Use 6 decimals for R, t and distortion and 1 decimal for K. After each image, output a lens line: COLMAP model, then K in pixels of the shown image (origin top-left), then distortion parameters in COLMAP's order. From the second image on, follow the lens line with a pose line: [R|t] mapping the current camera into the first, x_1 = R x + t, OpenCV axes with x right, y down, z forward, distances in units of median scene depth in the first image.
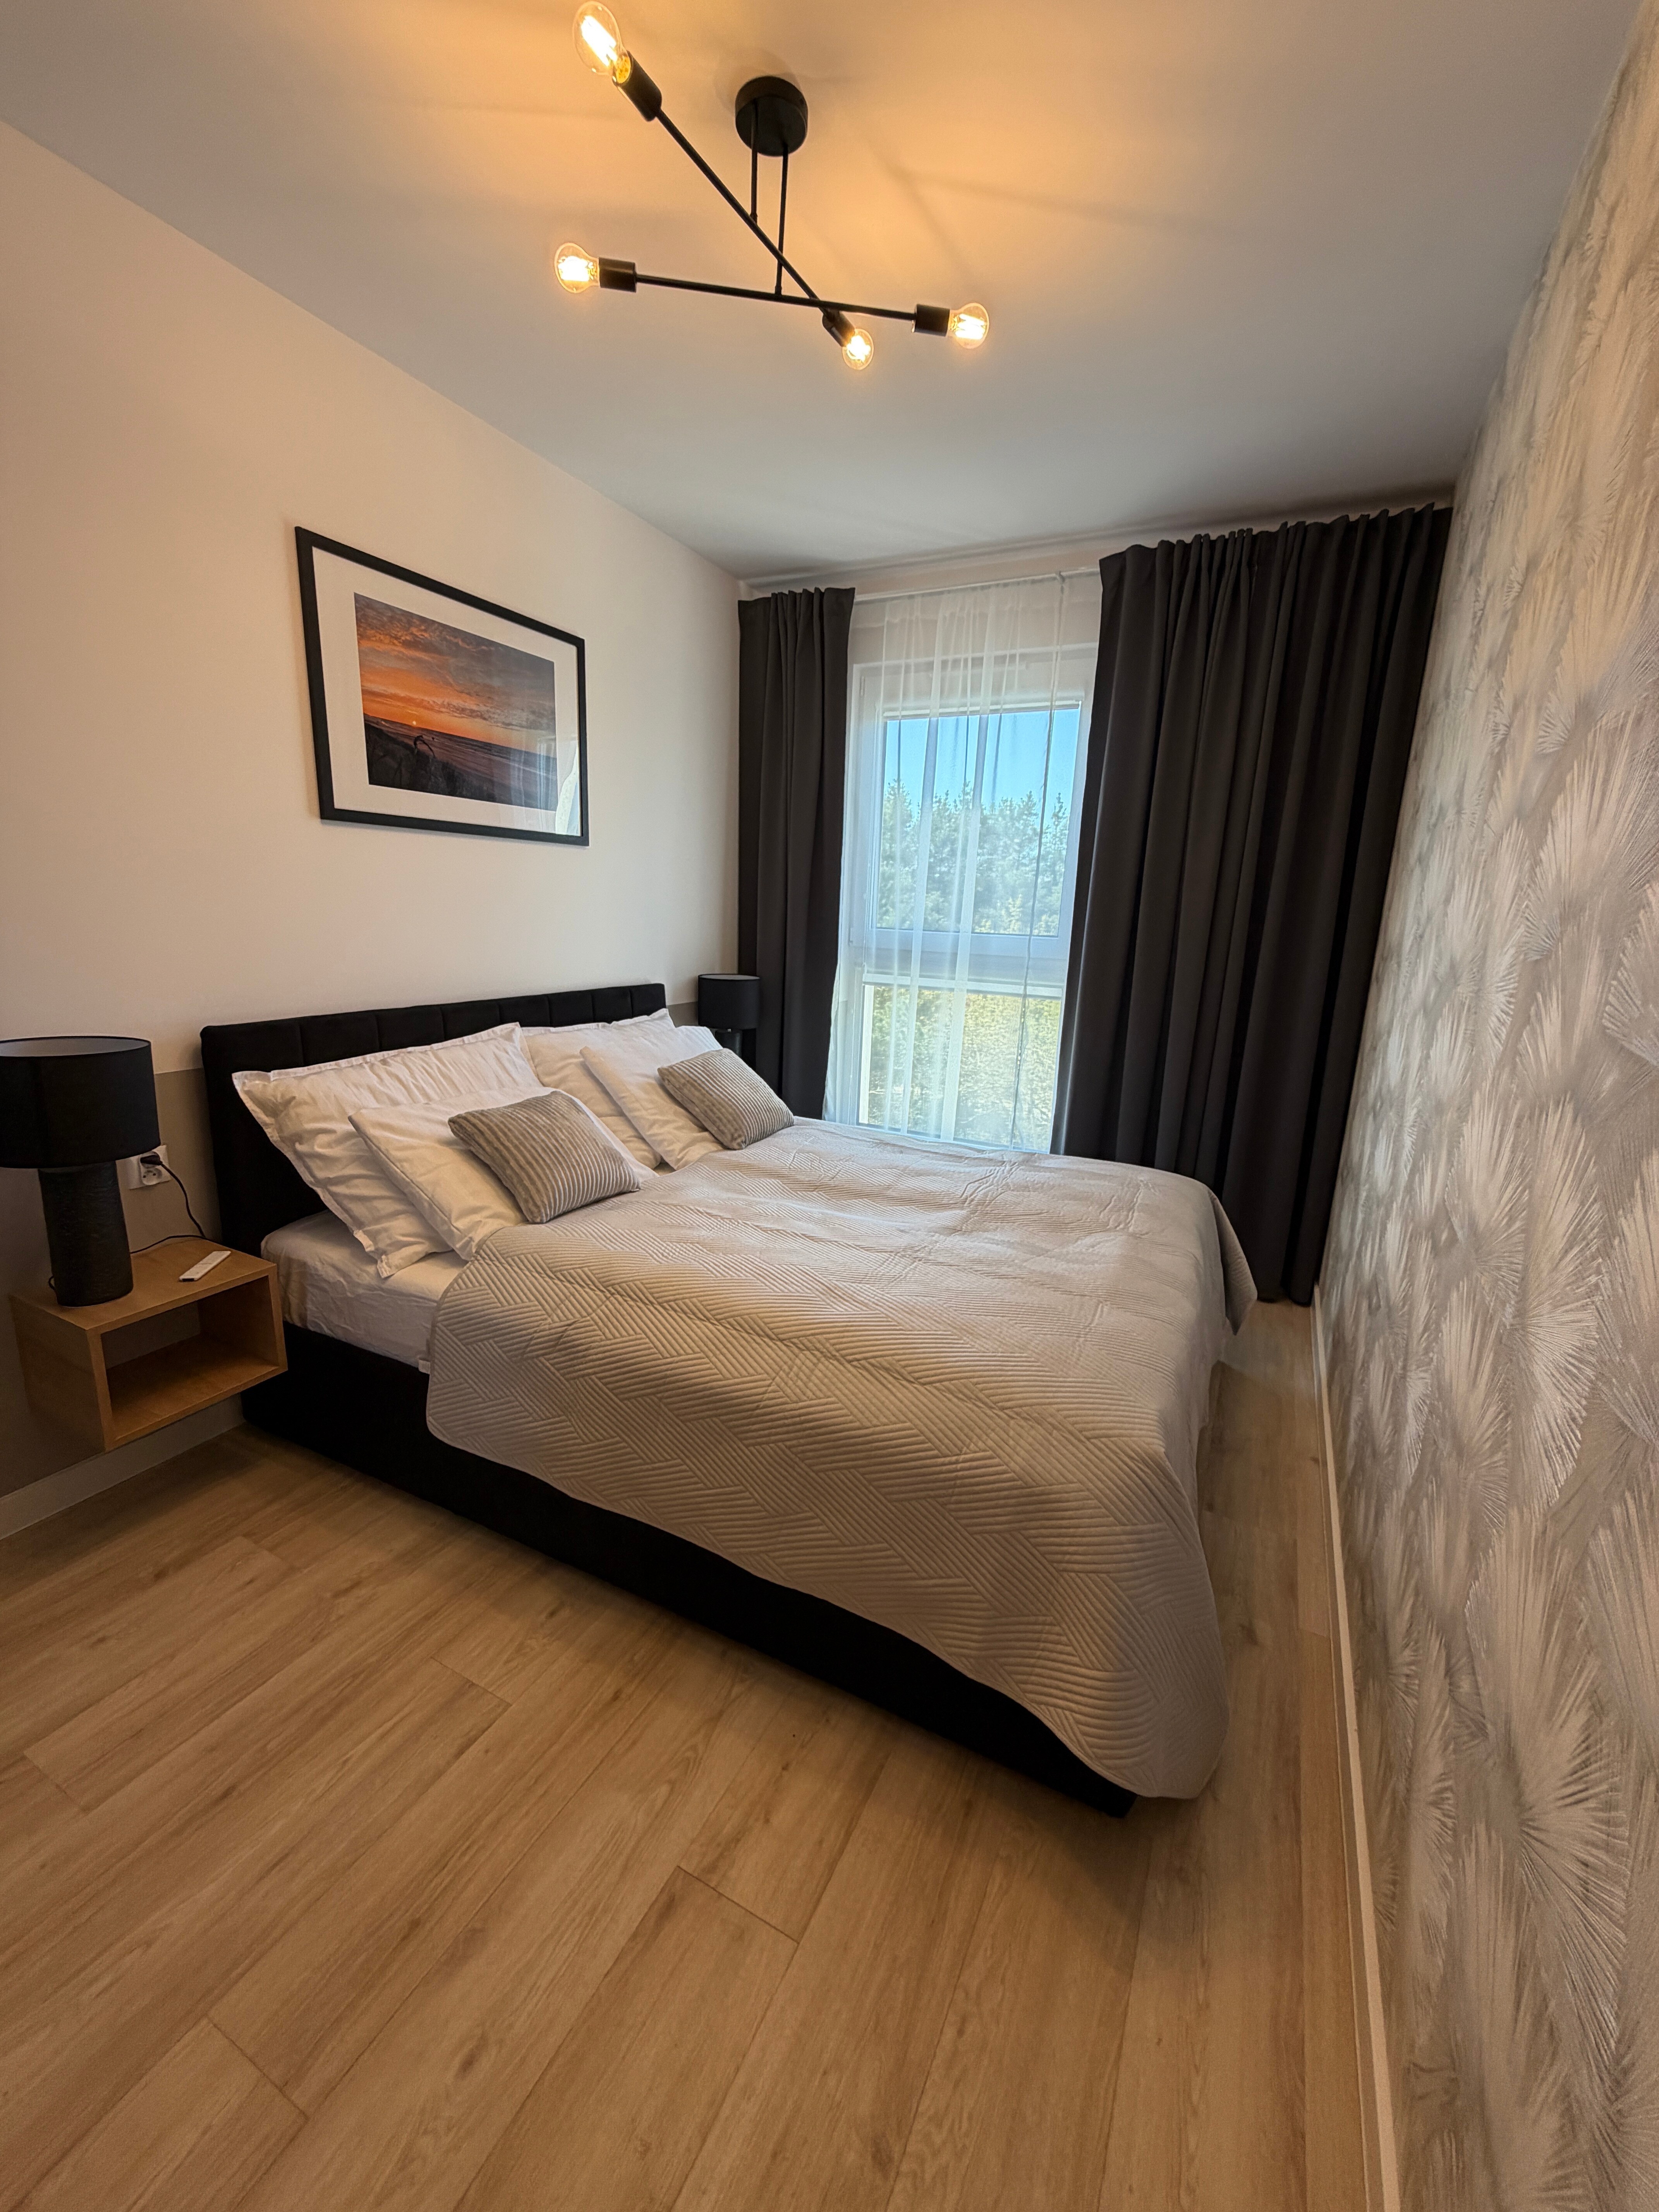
lens RADIAL K [[887.3, 0, 826.1], [0, 887.3, 1106.3], [0, 0, 1]] dist [-0.001237, -0.000093]
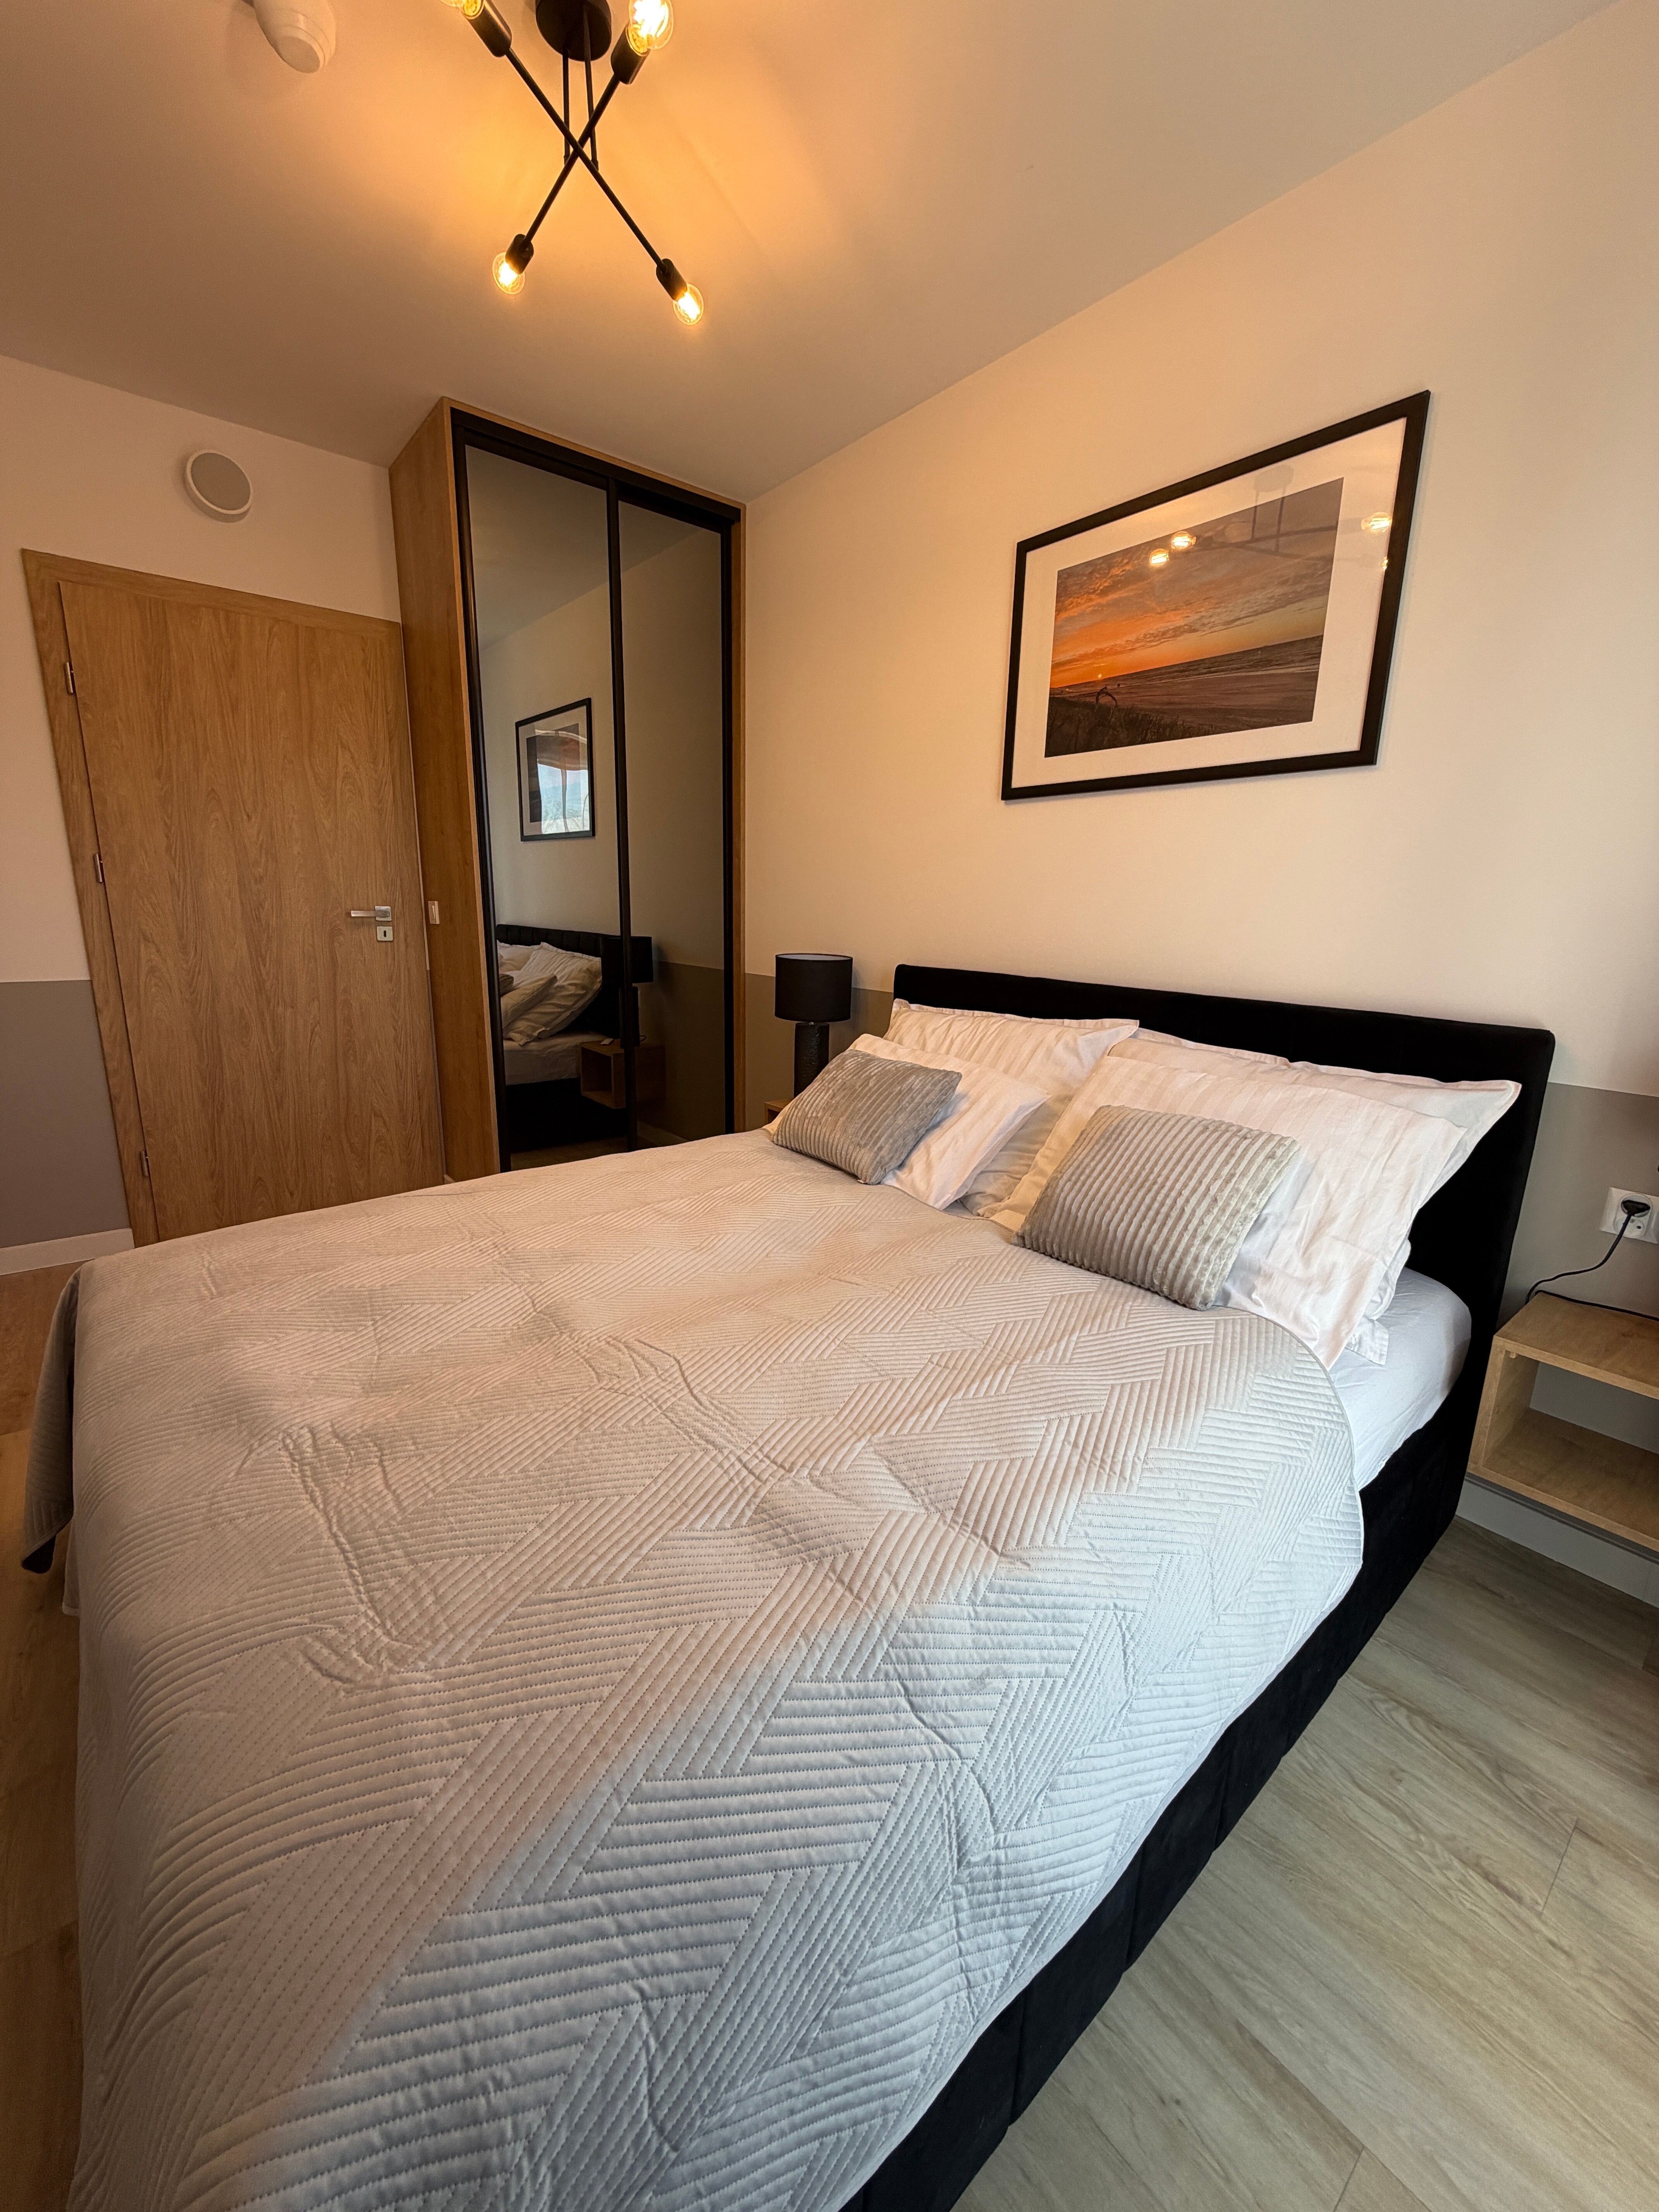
lens RADIAL K [[887.3, 0, 826.1], [0, 887.3, 1106.3], [0, 0, 1]] dist [-0.001237, -0.000093]
pose [[-0.393150, 0.156429, -0.906070, 0.563907], [-0.244964, 0.931987, 0.267195, -0.194308], [0.886242, 0.327003, -0.328091, 1.214848]]
